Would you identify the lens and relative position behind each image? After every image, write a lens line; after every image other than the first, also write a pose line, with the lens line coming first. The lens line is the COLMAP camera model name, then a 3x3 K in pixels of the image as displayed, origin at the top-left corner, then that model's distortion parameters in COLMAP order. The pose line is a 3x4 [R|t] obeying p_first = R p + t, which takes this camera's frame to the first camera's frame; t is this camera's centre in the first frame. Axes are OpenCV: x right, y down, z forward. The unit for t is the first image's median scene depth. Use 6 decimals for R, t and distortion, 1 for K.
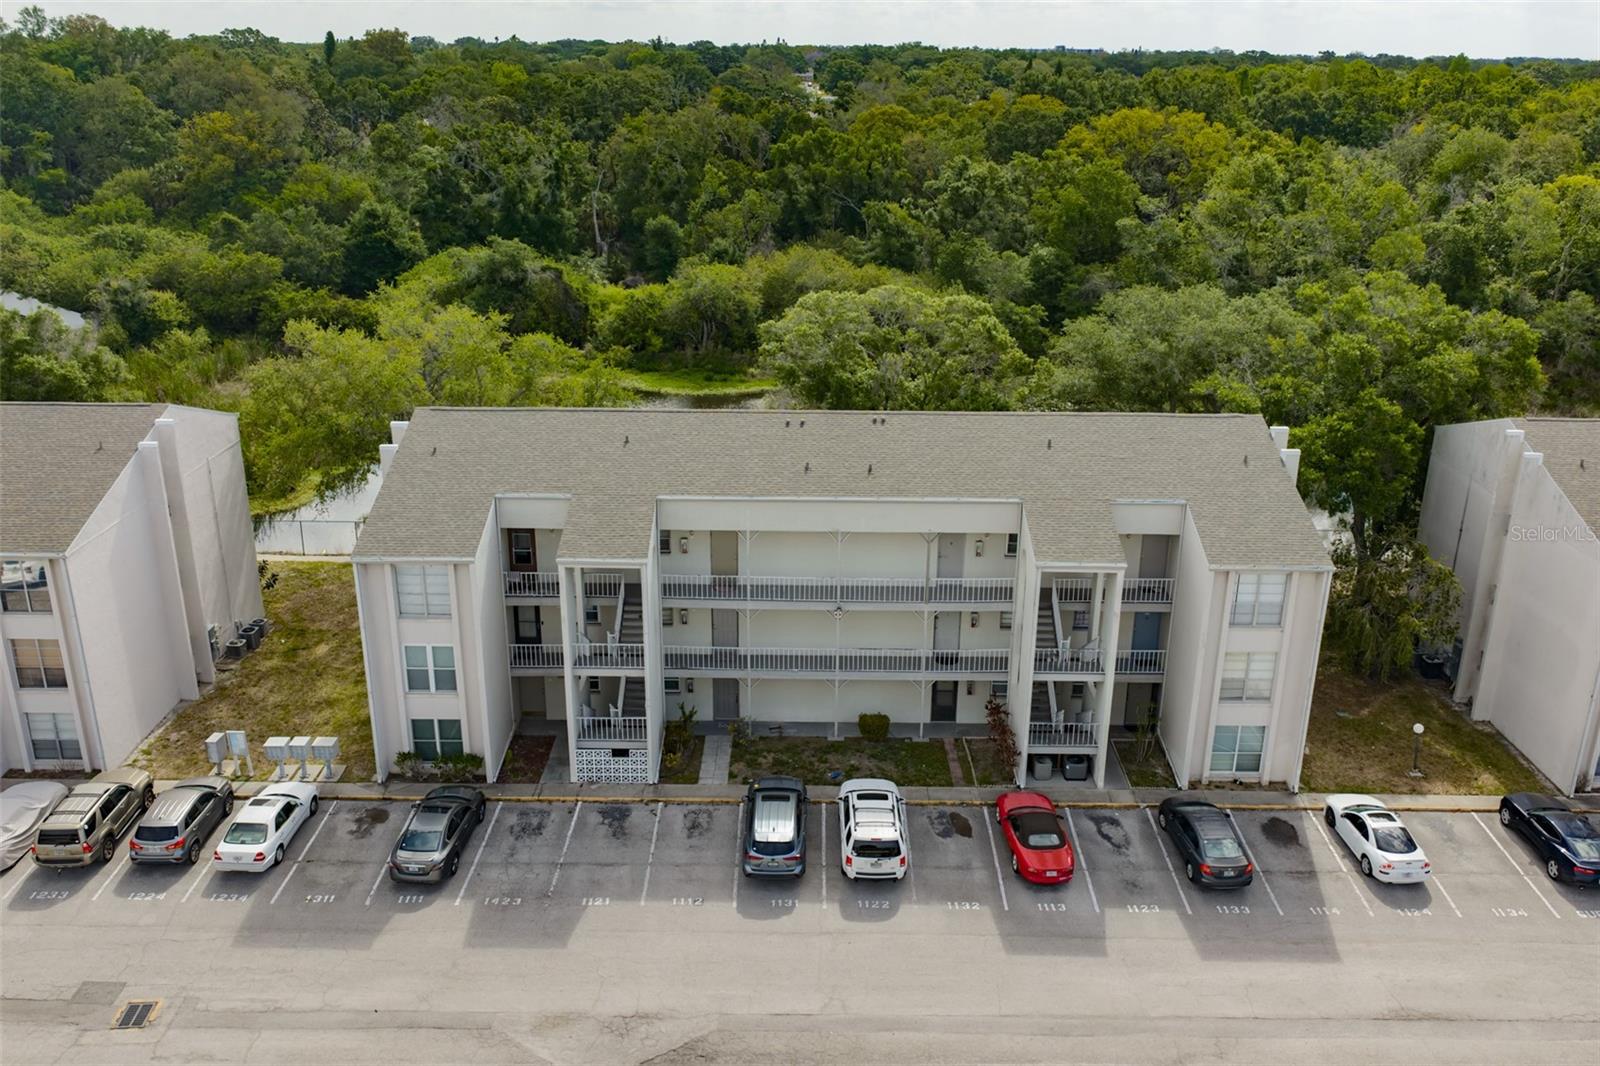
lens RADIAL K [[1325.0, 0, 803.9], [0, 1325.0, 538.2], [0, 0, 1]] dist [0.021798, -0.029951]
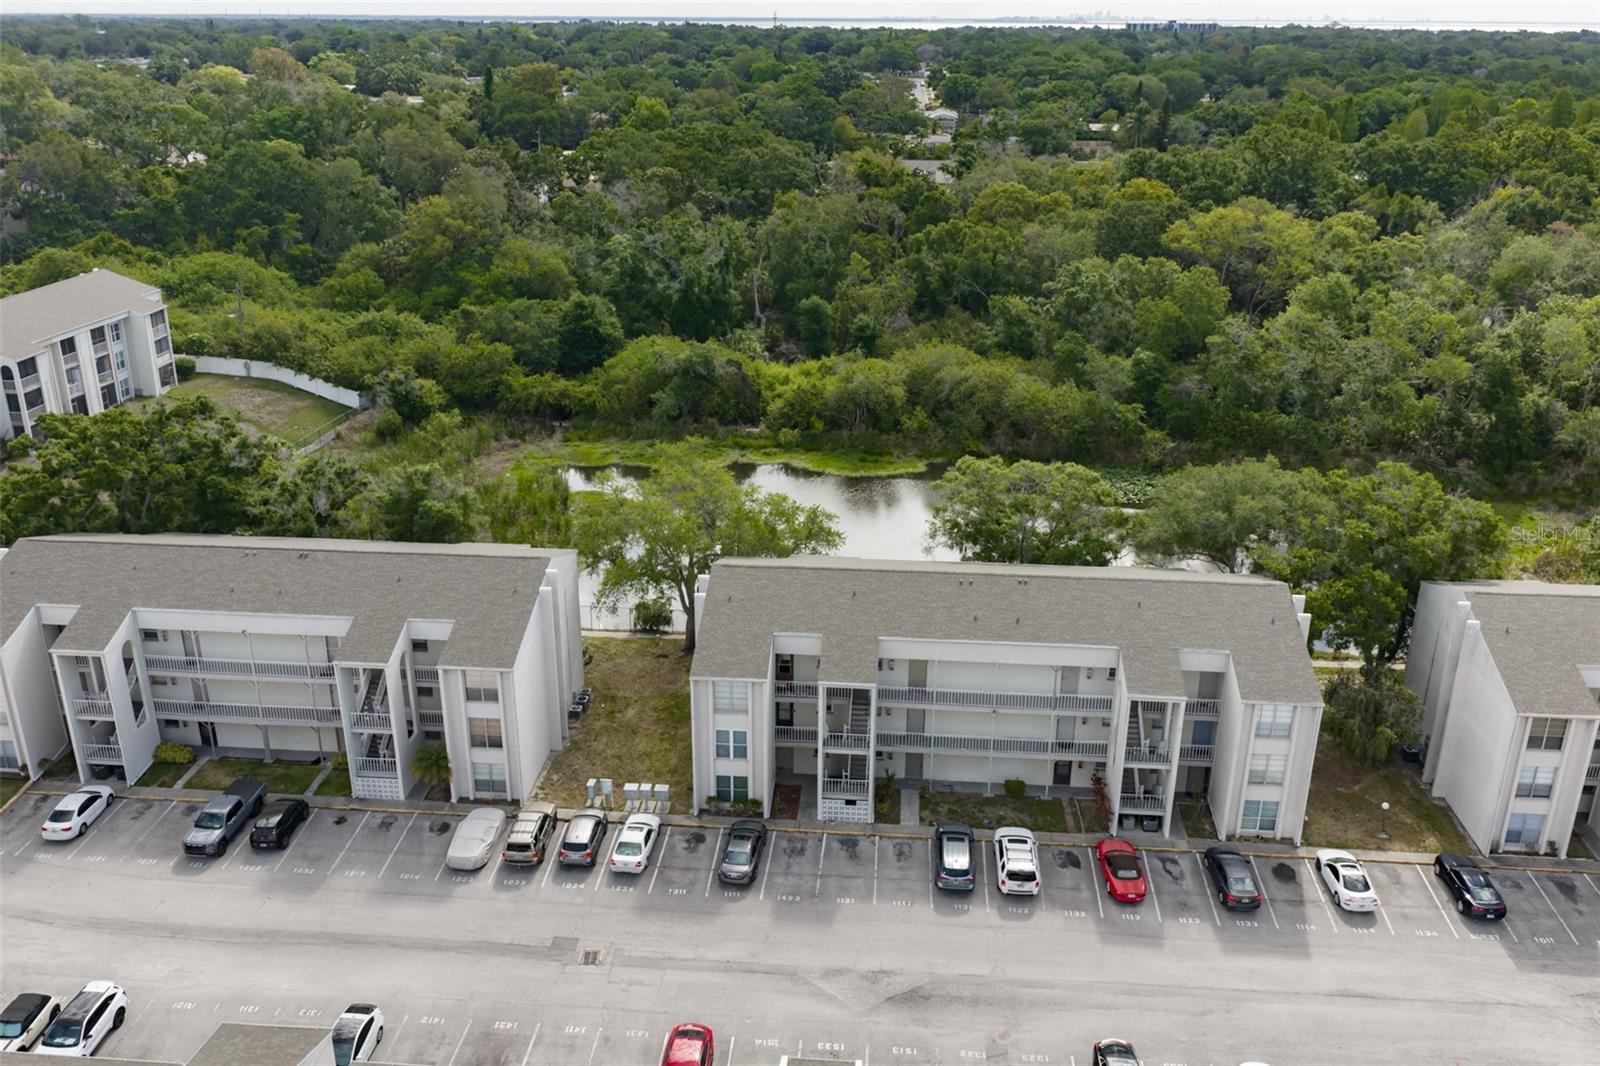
lens RADIAL K [[1325.0, 0, 799.4], [0, 1325.0, 542.7], [0, 0, 1]] dist [0.021798, -0.029951]
pose [[0.997070, 0.023497, -0.072790, -0.090712], [-0.021428, 0.999347, 0.029086, -0.180510], [0.073426, -0.027441, 0.996923, -0.524626]]
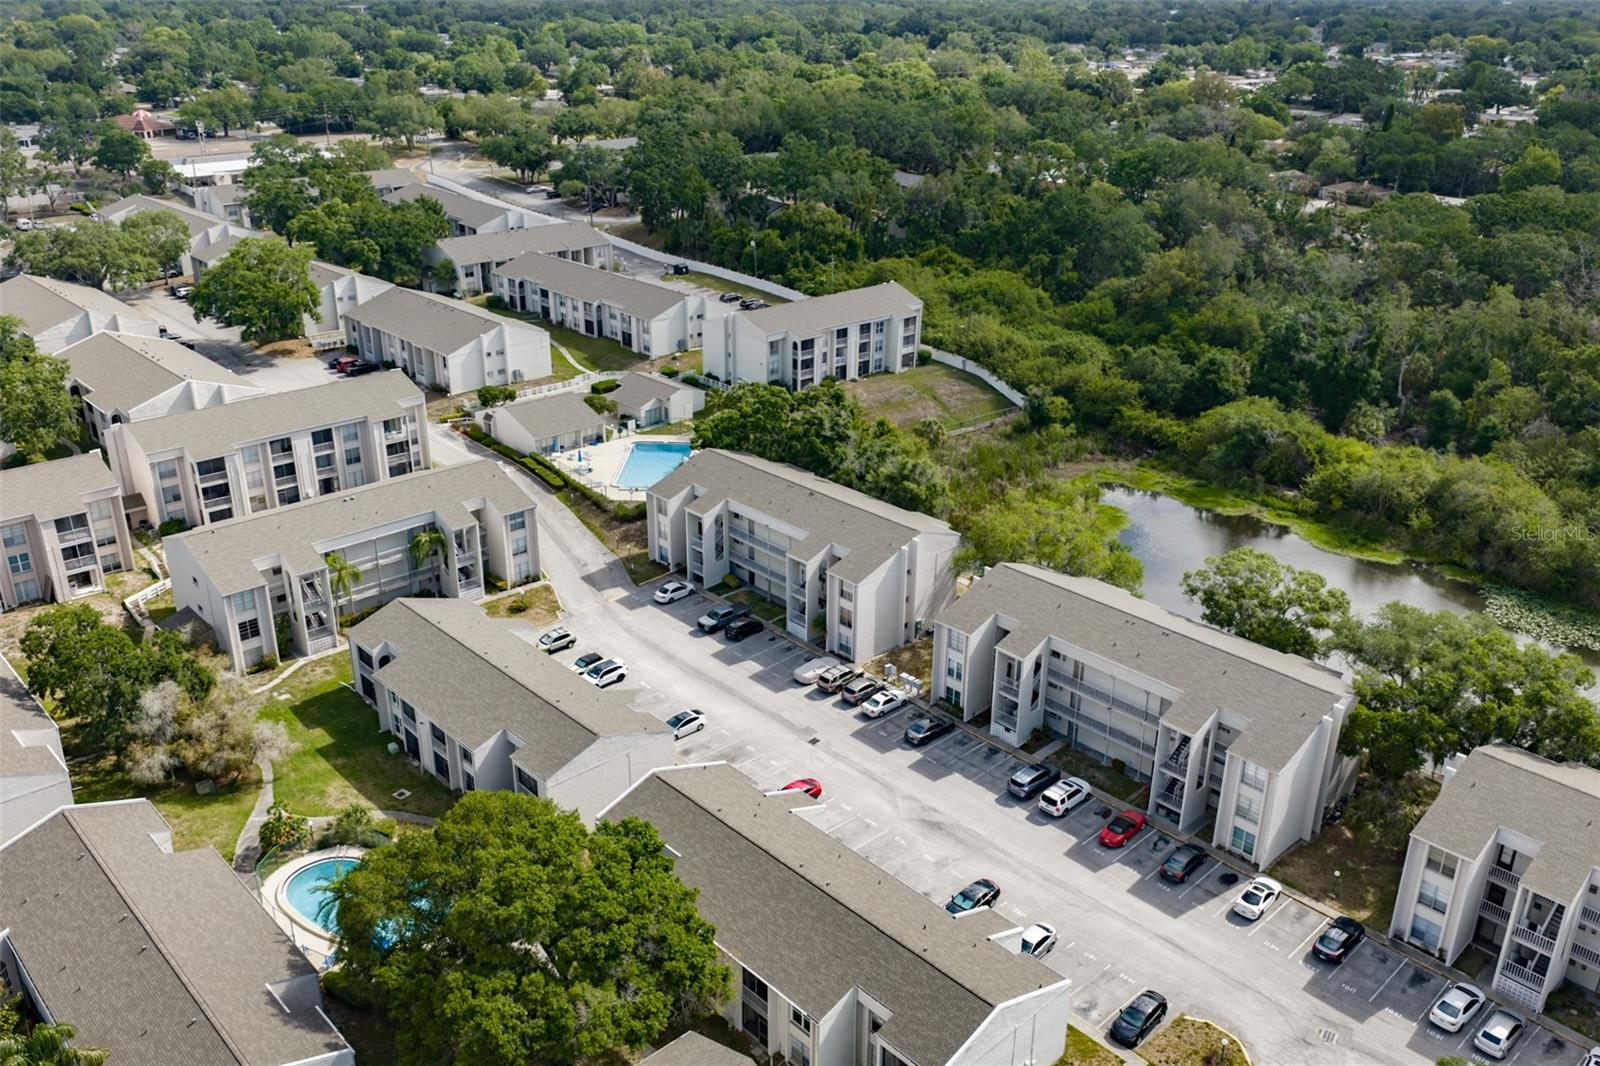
lens RADIAL K [[1325.0, 0, 785.9], [0, 1325.0, 526.5], [0, 0, 1]] dist [0.021798, -0.029951]
pose [[0.679485, 0.277178, -0.679318, 1.104748], [-0.250089, 0.957943, 0.140714, -0.424387], [0.689750, 0.074277, 0.720227, -1.027938]]
